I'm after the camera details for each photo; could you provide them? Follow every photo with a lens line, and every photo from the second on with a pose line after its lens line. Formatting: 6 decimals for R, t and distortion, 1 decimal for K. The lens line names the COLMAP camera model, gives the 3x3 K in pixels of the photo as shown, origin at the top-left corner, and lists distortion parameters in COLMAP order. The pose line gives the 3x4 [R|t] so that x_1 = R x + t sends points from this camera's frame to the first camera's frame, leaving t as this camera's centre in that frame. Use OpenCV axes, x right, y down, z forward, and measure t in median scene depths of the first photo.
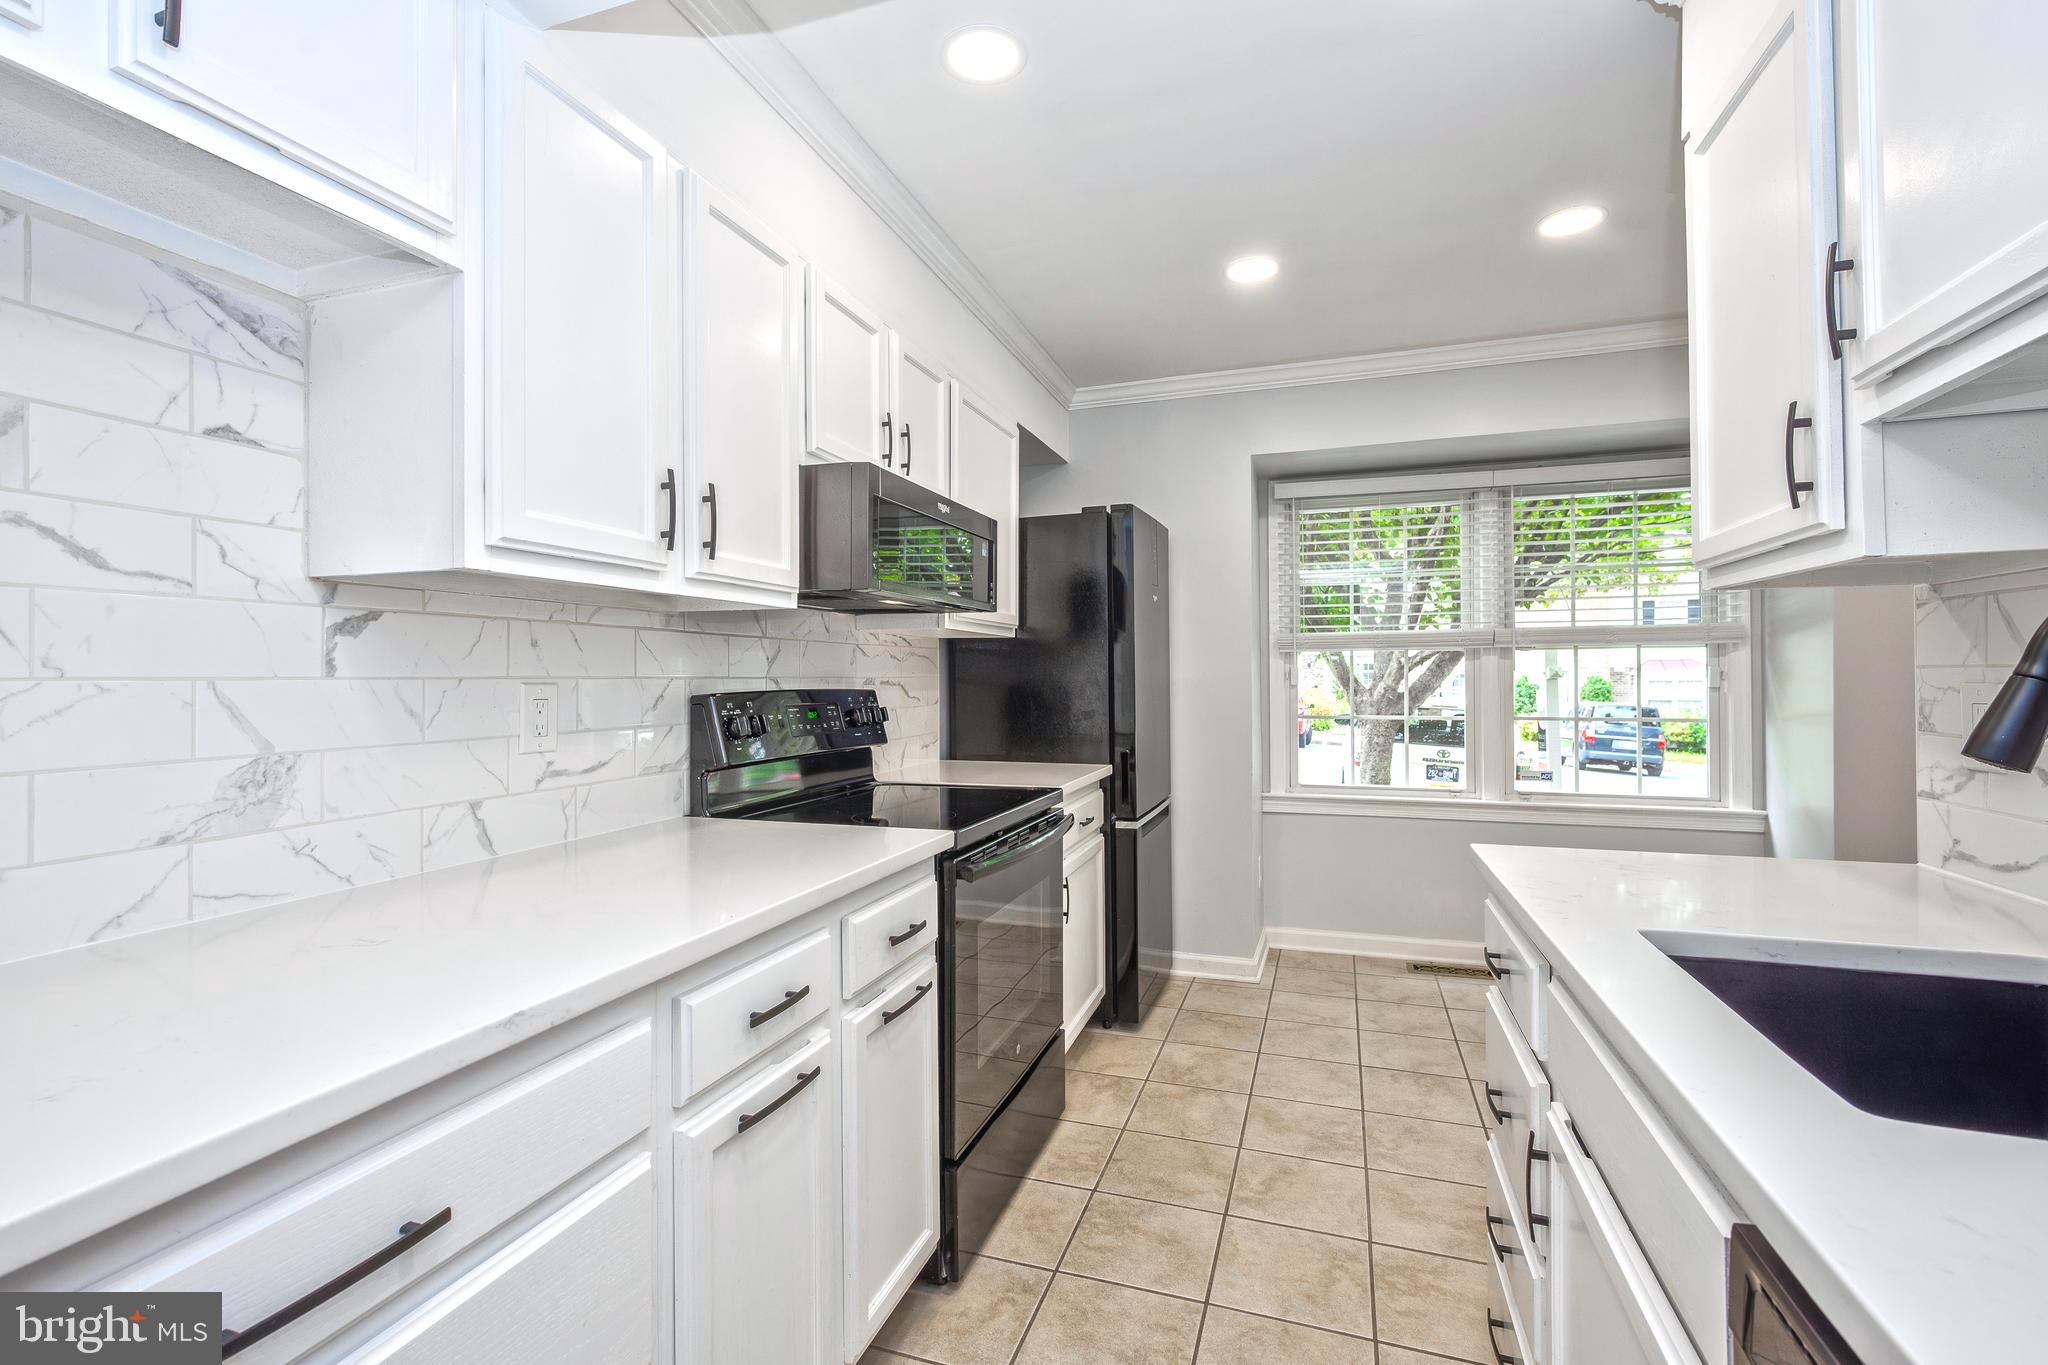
lens RADIAL K [[896.2, 0, 1020.8], [0, 896.2, 673.4], [0, 0, 1]] dist [-0.005065, 0.000060]
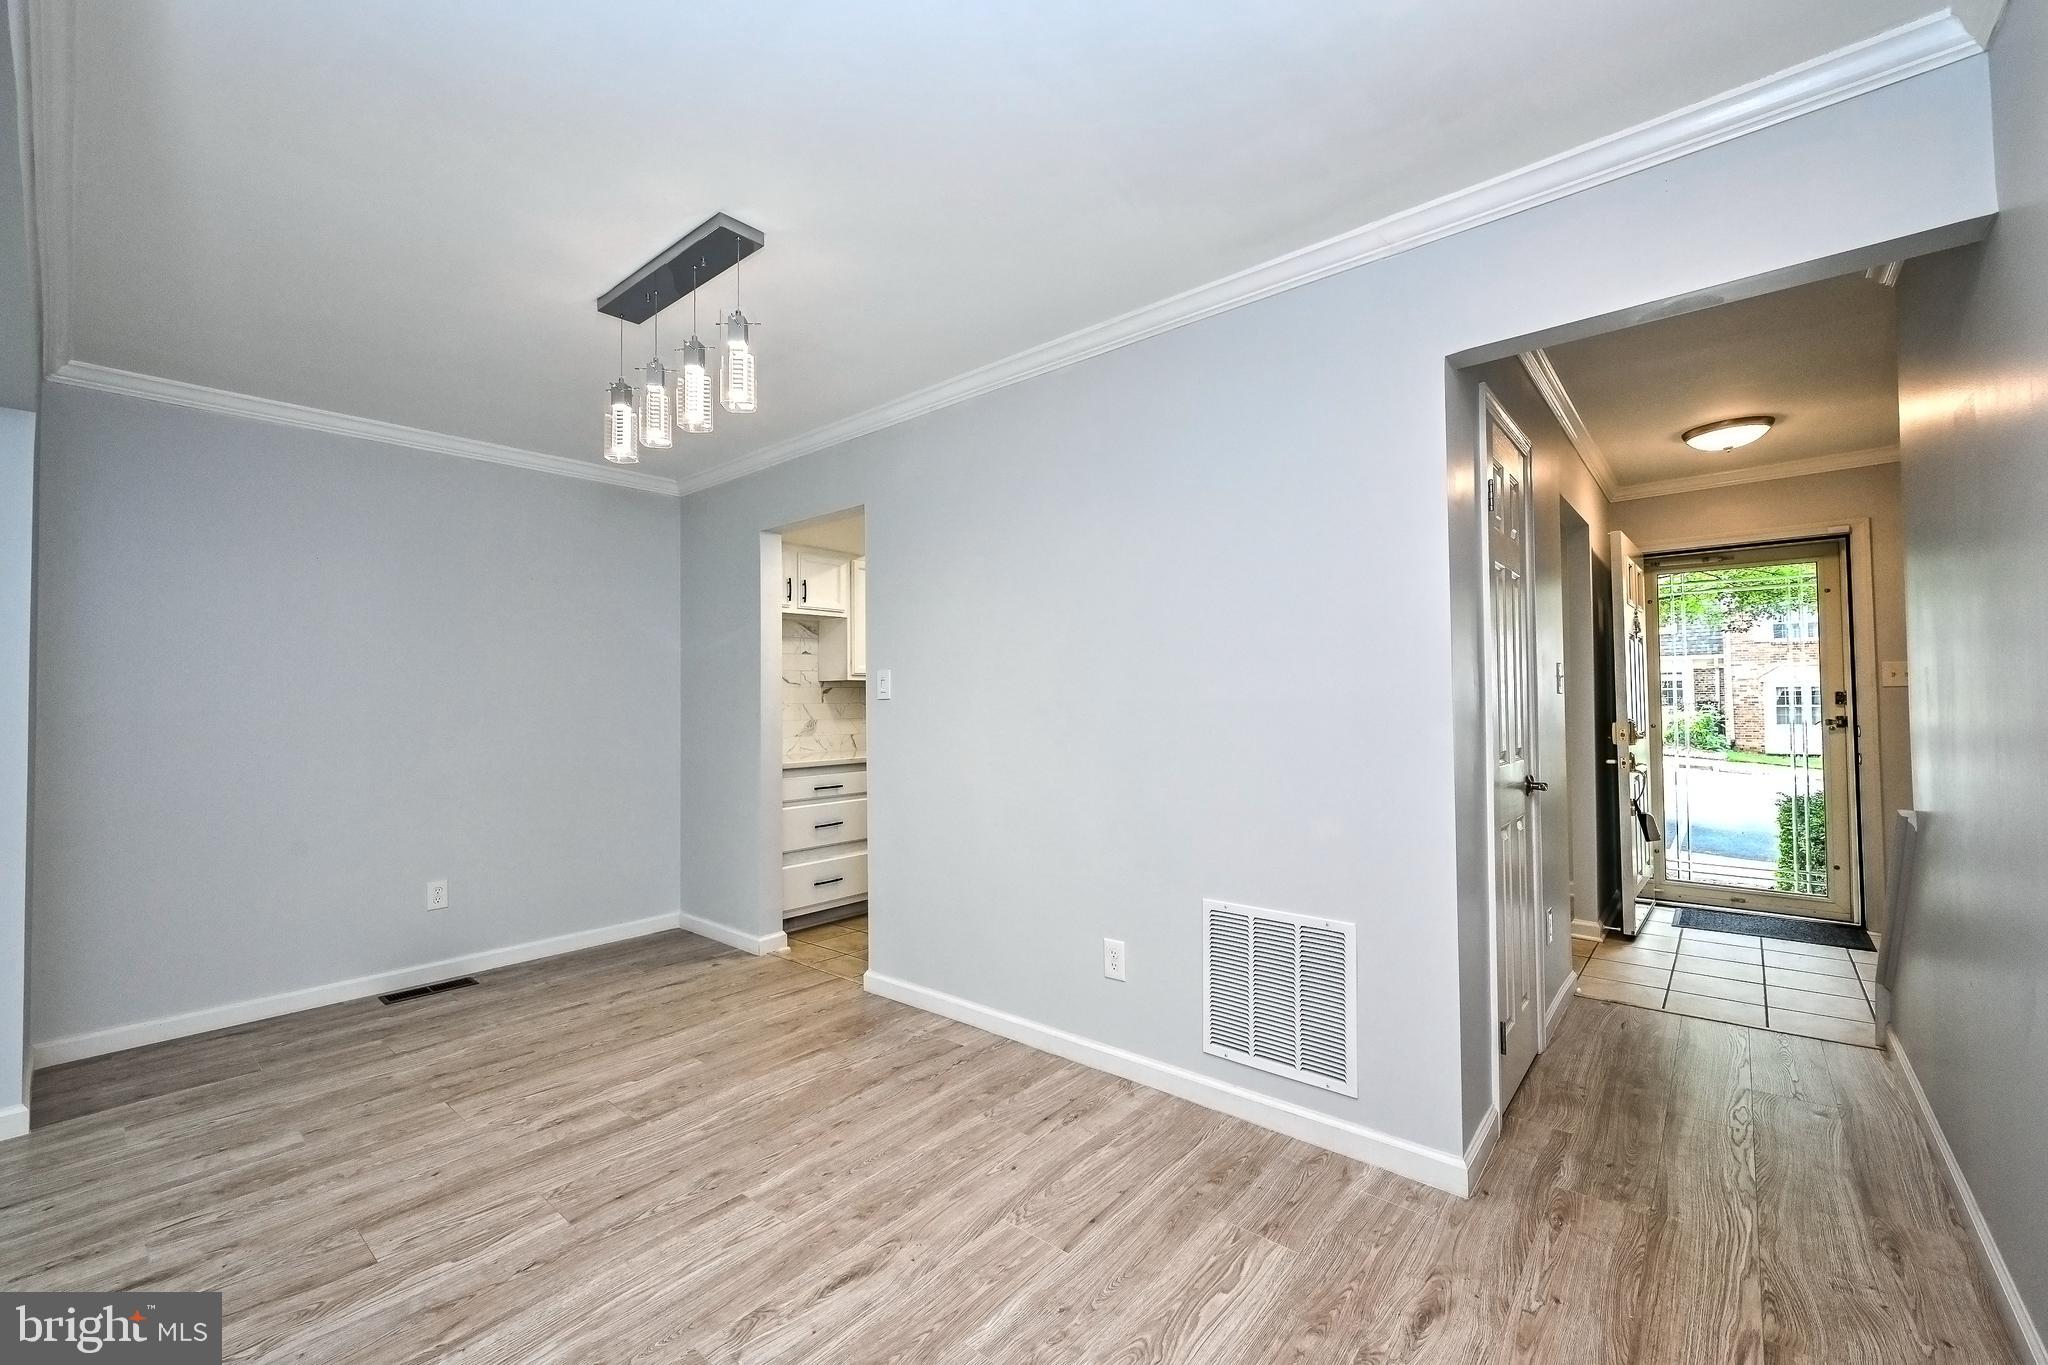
lens RADIAL K [[839.2, 0, 1042.0], [0, 839.2, 669.9], [0, 0, 1]] dist [-0.004451, 0.001259]
pose [[0.931545, -0.015764, -0.363283, 0.829480], [0.006497, 0.999622, -0.026718, -0.018990], [0.363567, 0.022529, 0.931296, -1.173422]]
